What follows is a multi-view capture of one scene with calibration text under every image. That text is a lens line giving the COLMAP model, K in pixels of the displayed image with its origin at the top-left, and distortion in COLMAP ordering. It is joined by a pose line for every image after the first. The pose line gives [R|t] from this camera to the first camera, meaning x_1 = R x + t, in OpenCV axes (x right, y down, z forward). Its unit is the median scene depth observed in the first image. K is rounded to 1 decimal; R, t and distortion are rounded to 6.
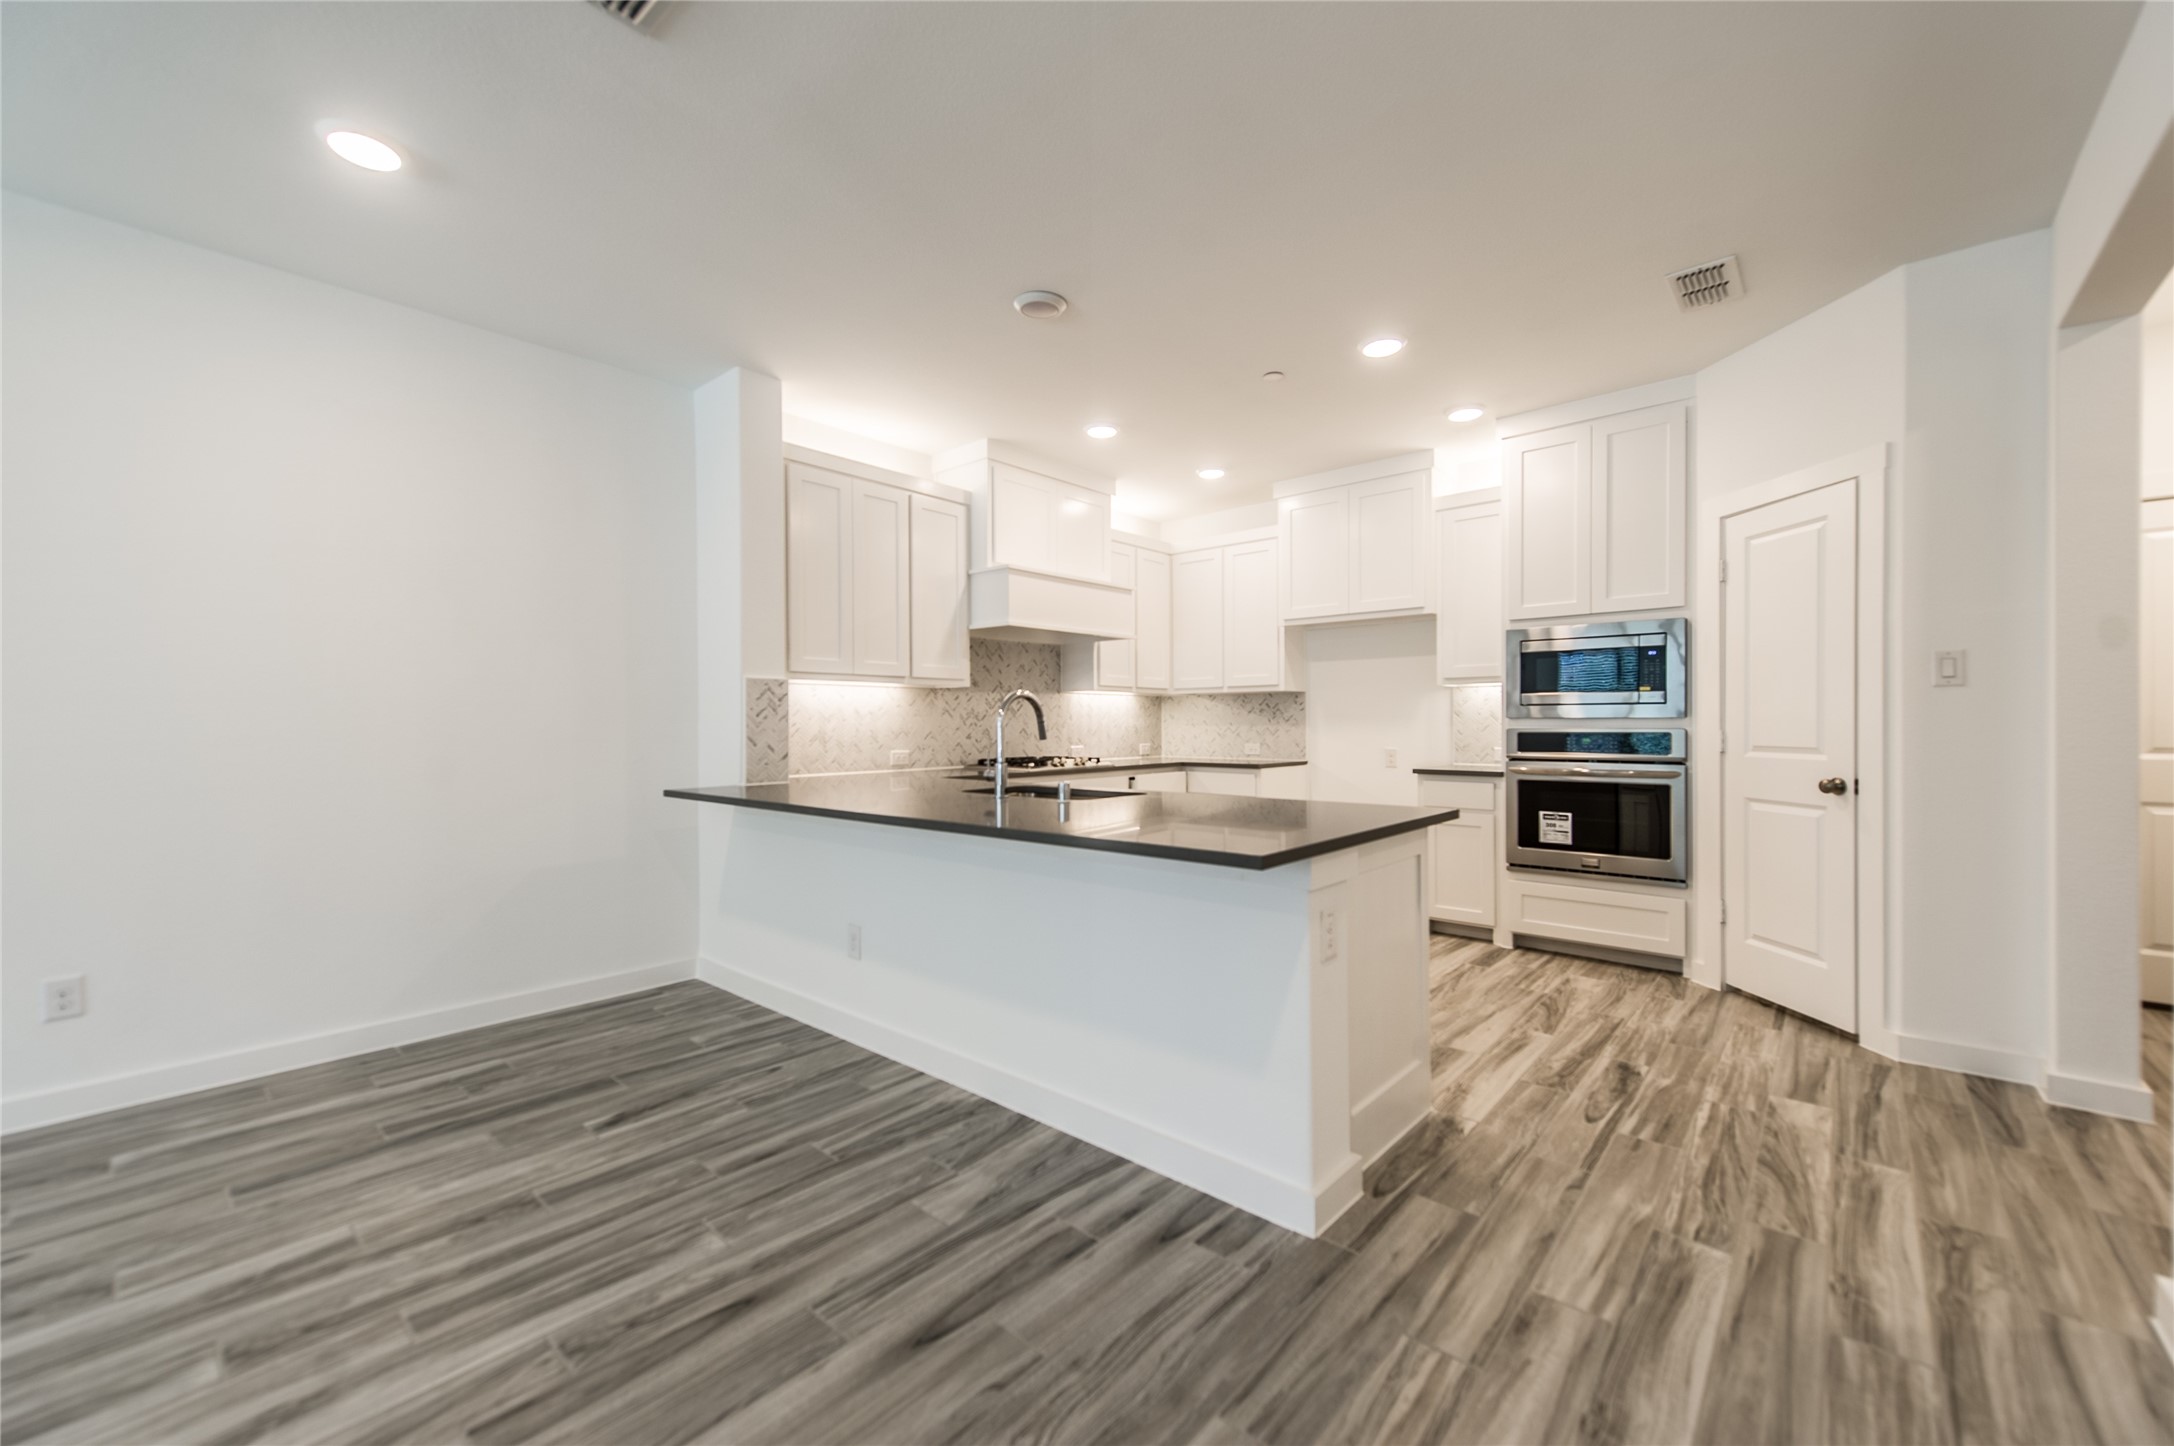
lens RADIAL K [[858.4, 0, 1090.8], [0, 858.4, 730.0], [0, 0, 1]] dist [0.015407, -0.004197]
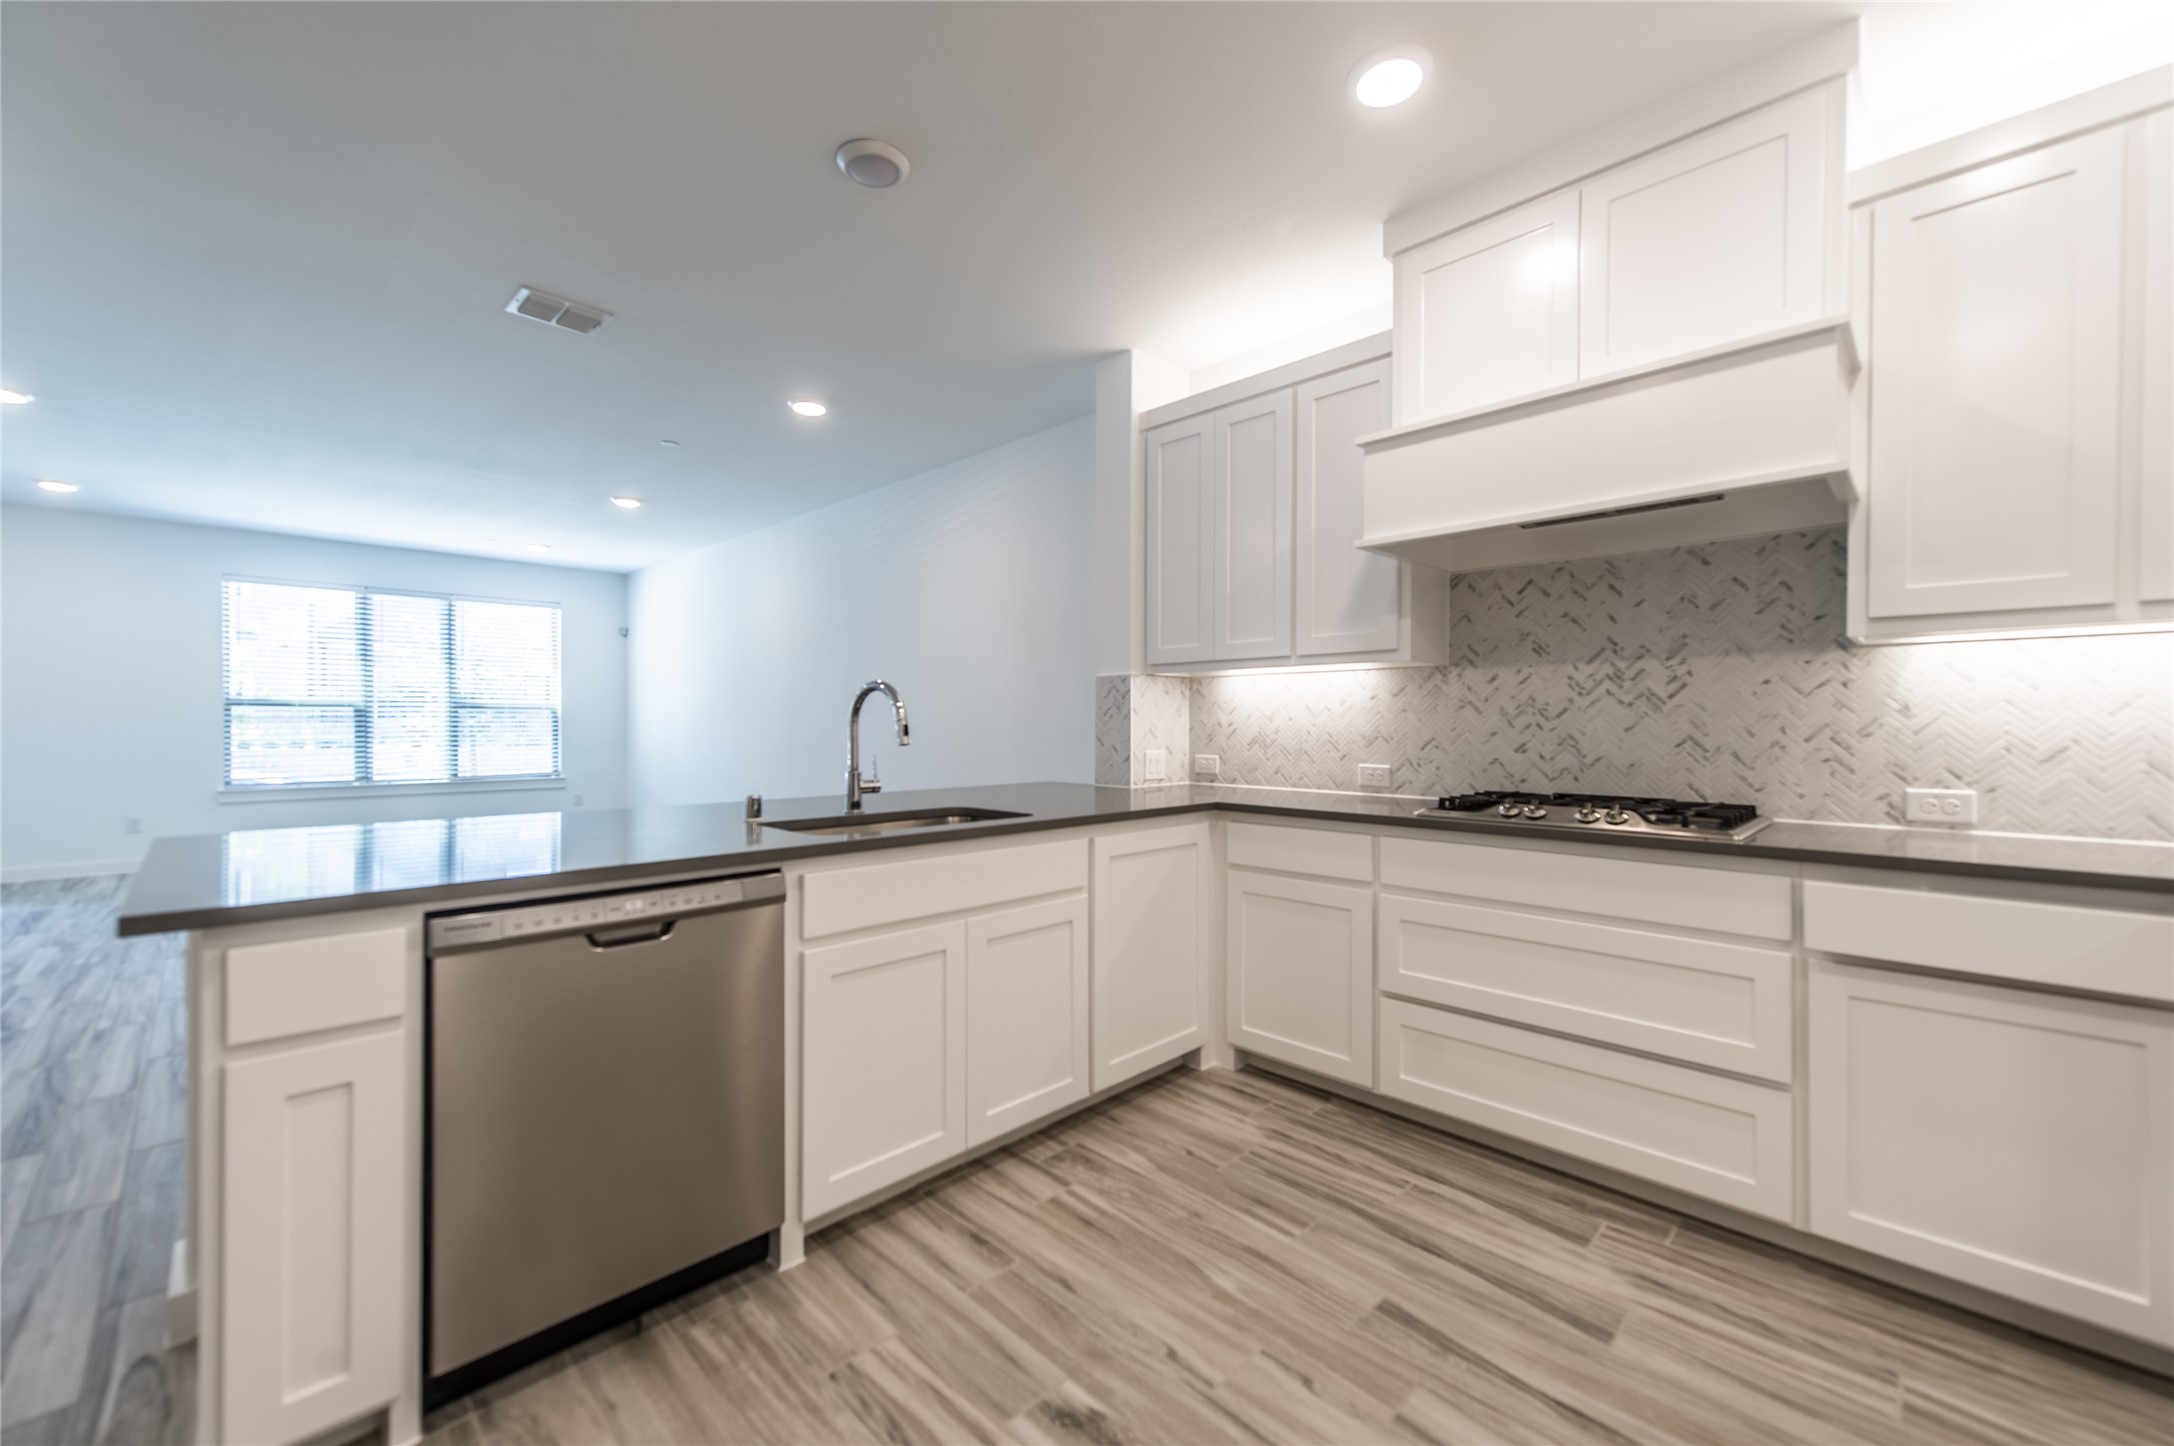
lens RADIAL K [[858.4, 0, 1087.8], [0, 858.4, 727.3], [0, 0, 1]] dist [0.015407, -0.004197]
pose [[-0.060983, 0.007301, -0.998112, 0.899409], [-0.010046, 0.999918, 0.007928, -0.015513], [0.998088, 0.010510, -0.060904, 1.624028]]
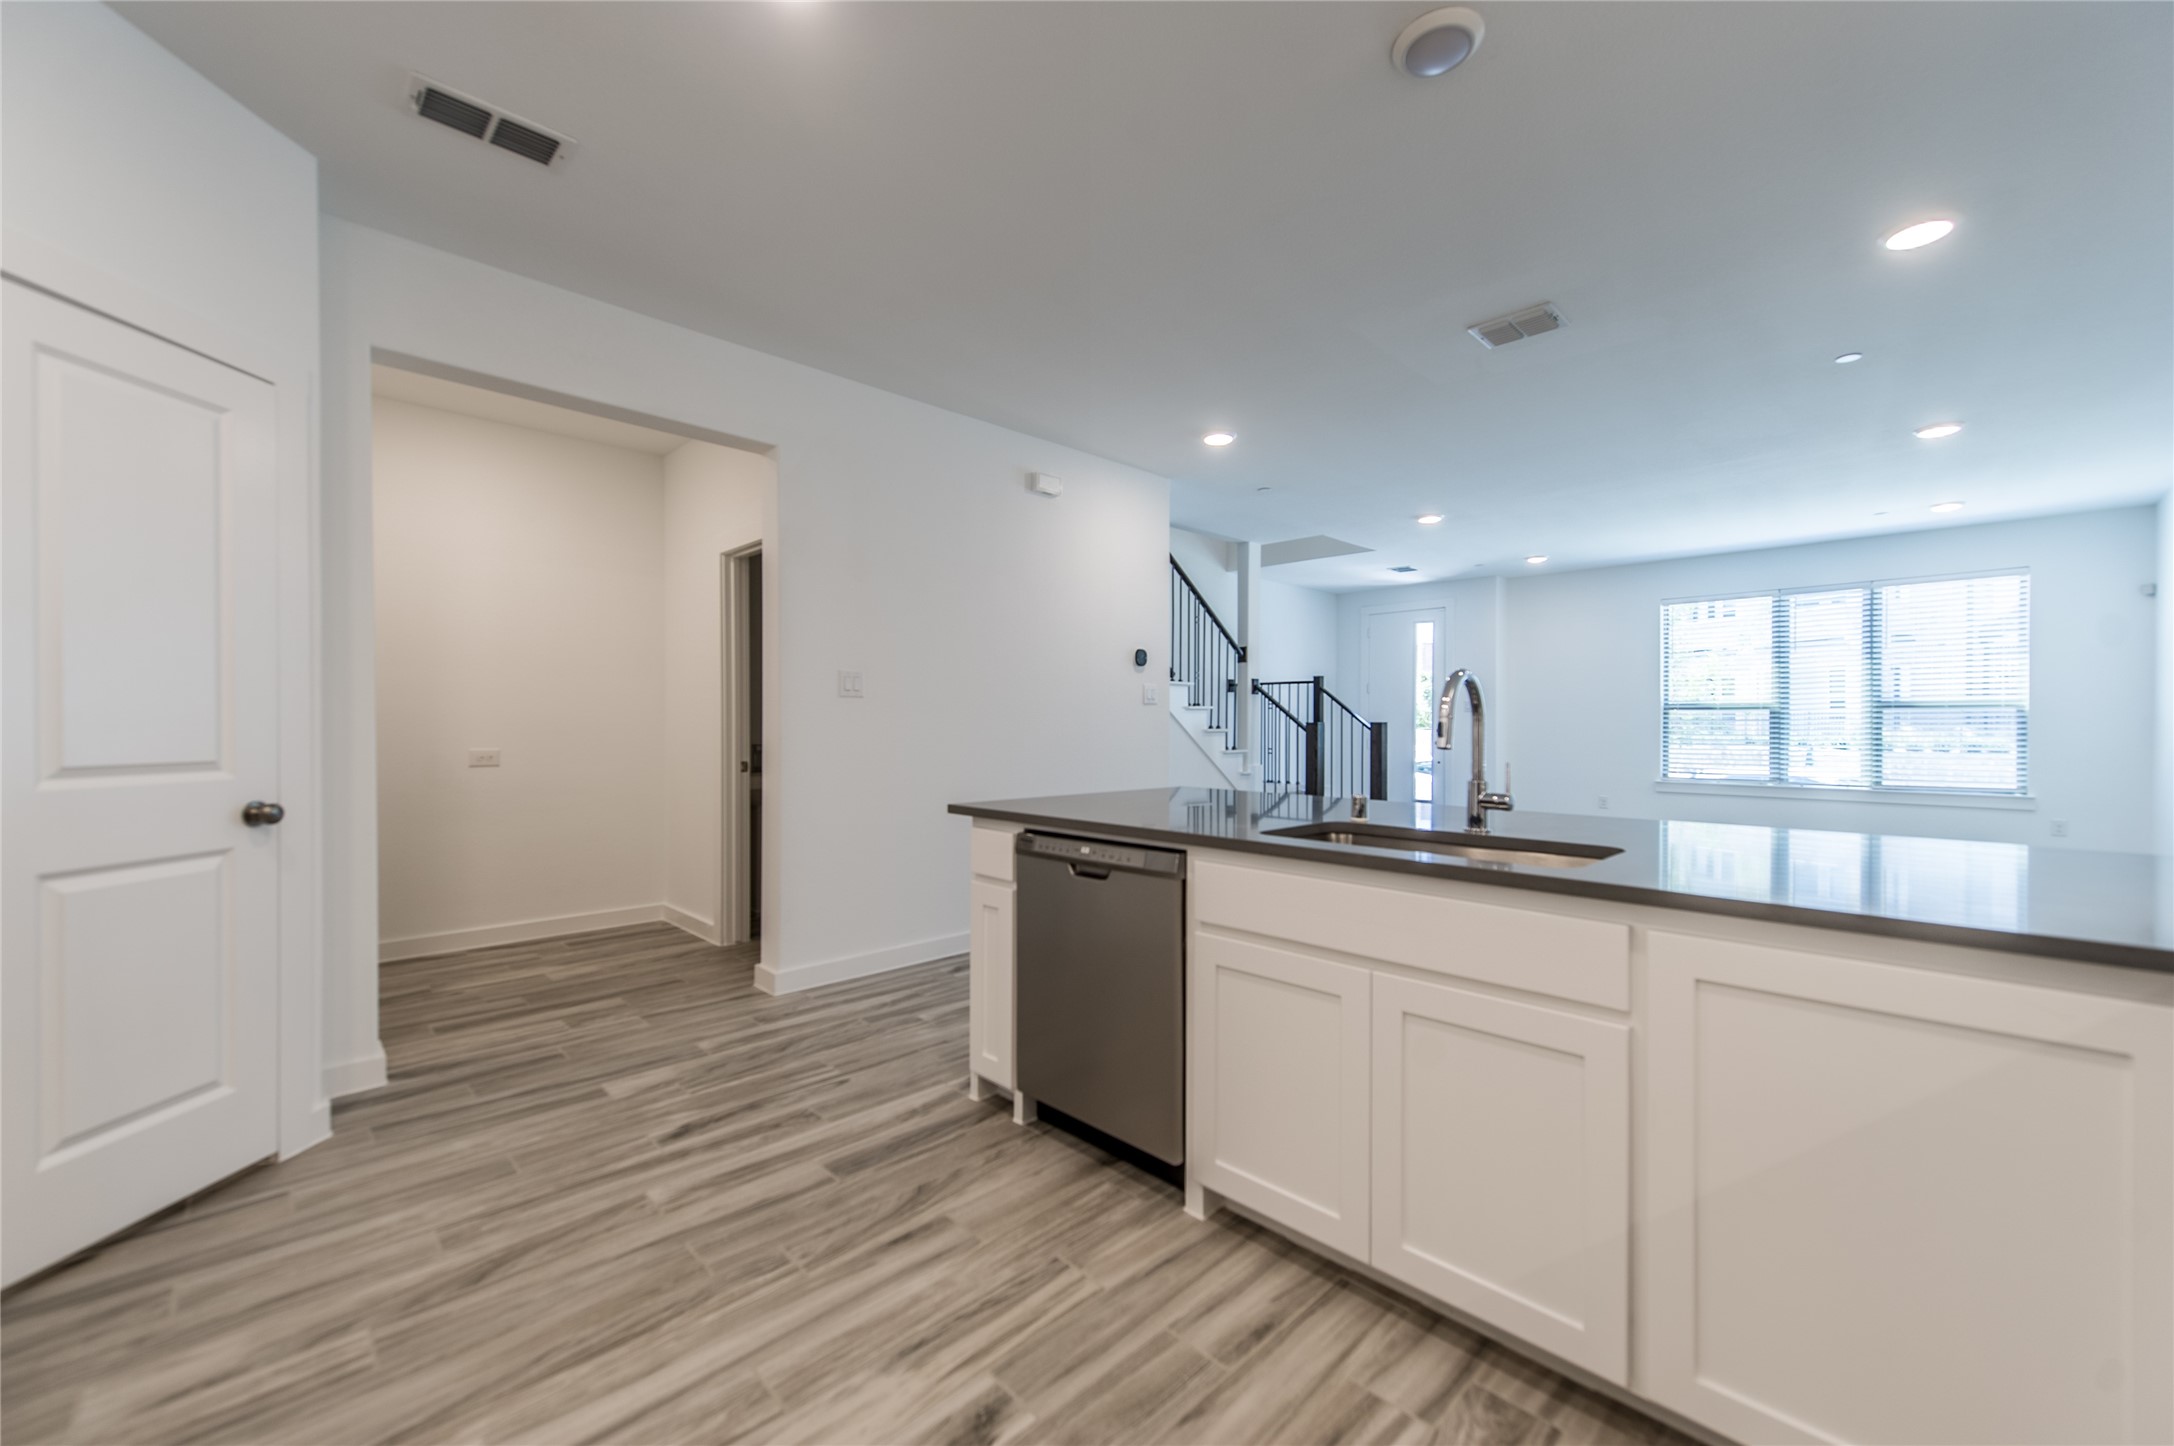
lens RADIAL K [[858.4, 0, 1091.3], [0, 858.4, 726.9], [0, 0, 1]] dist [0.015407, -0.004197]
pose [[-0.997534, 0.001209, 0.070172, 0.192170], [0.002024, 0.999931, 0.011540, -0.014639], [-0.070153, 0.011654, -0.997468, 2.161051]]
